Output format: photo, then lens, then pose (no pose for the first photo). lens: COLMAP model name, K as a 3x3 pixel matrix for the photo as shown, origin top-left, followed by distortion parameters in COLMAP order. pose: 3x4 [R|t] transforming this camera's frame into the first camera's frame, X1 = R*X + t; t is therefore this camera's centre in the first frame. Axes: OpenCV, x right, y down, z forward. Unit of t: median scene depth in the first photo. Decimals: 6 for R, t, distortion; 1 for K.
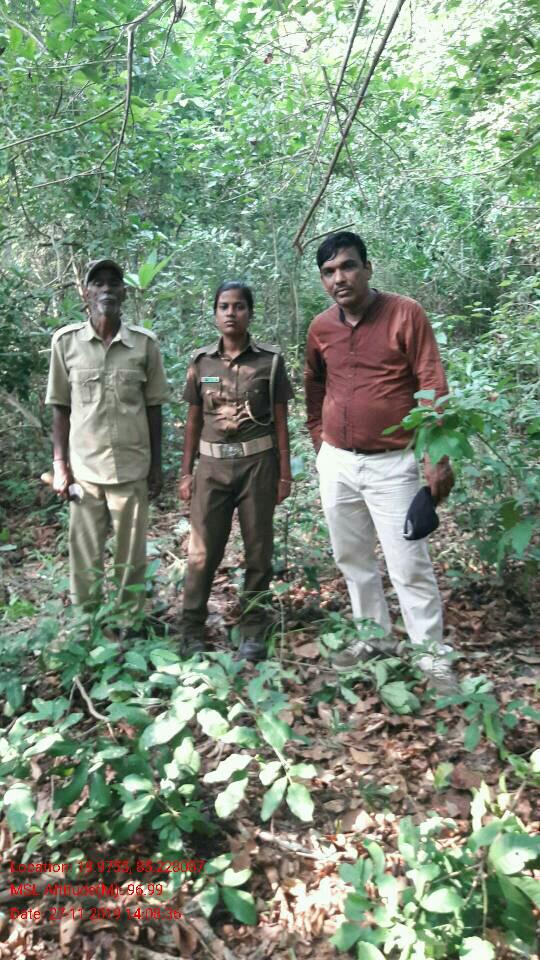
lens RADIAL K [[768.7, 0, 270.0], [0, 768.7, 480.0], [0, 0, 1]] dist [0.085764, -0.218318]
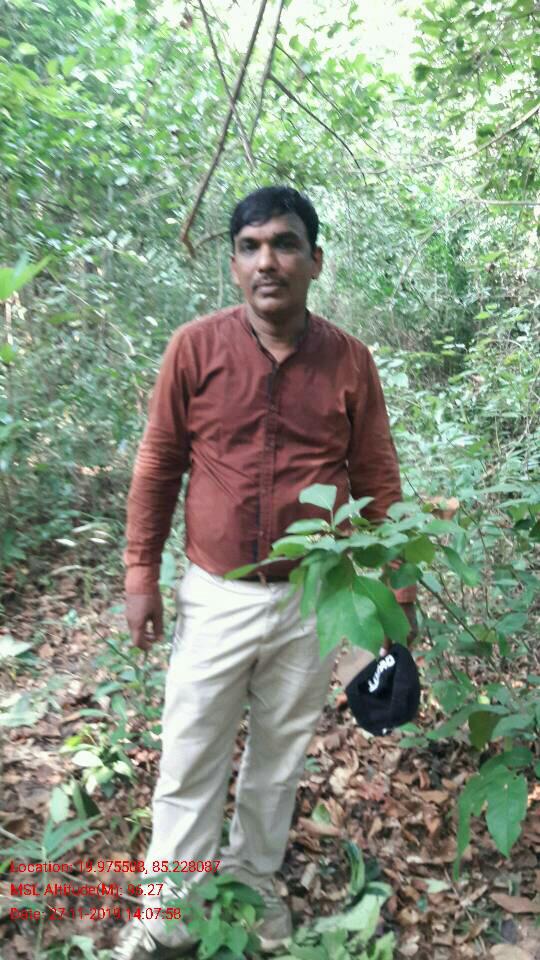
lens RADIAL K [[771.1, 0, 279.4], [0, 771.1, 483.6], [0, 0, 1]] dist [0.104162, -0.257202]
pose [[0.999050, 0.020242, 0.038589, 0.054372], [-0.018719, 0.999047, -0.039425, -0.034958], [-0.039351, 0.038666, 0.998477, 0.173694]]
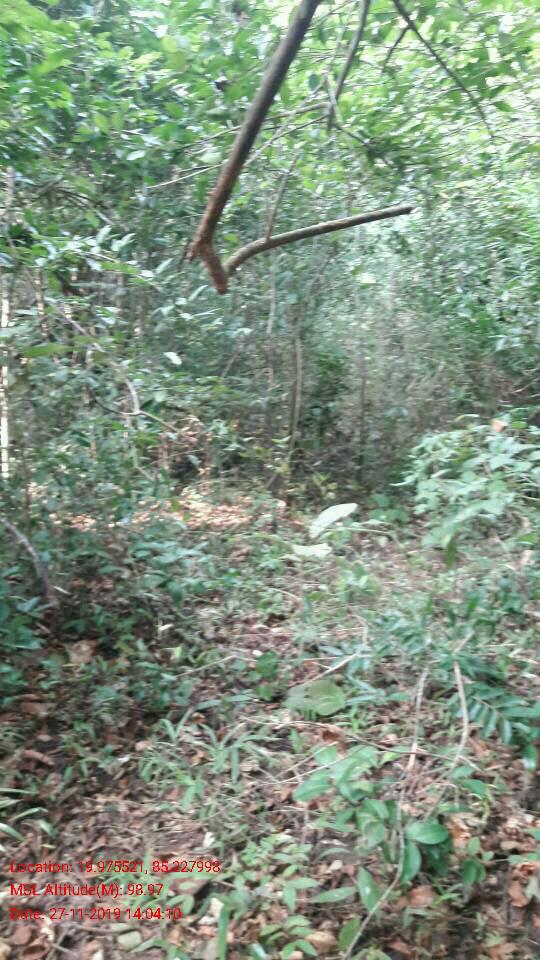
lens RADIAL K [[768.7, 0, 270.0], [0, 768.7, 480.0], [0, 0, 1]] dist [0.085764, -0.218318]
pose [[0.996139, 0.084697, -0.023100, 0.041401], [-0.085751, 0.995098, -0.049255, -0.120786], [0.018815, 0.051046, 0.998519, 0.414580]]
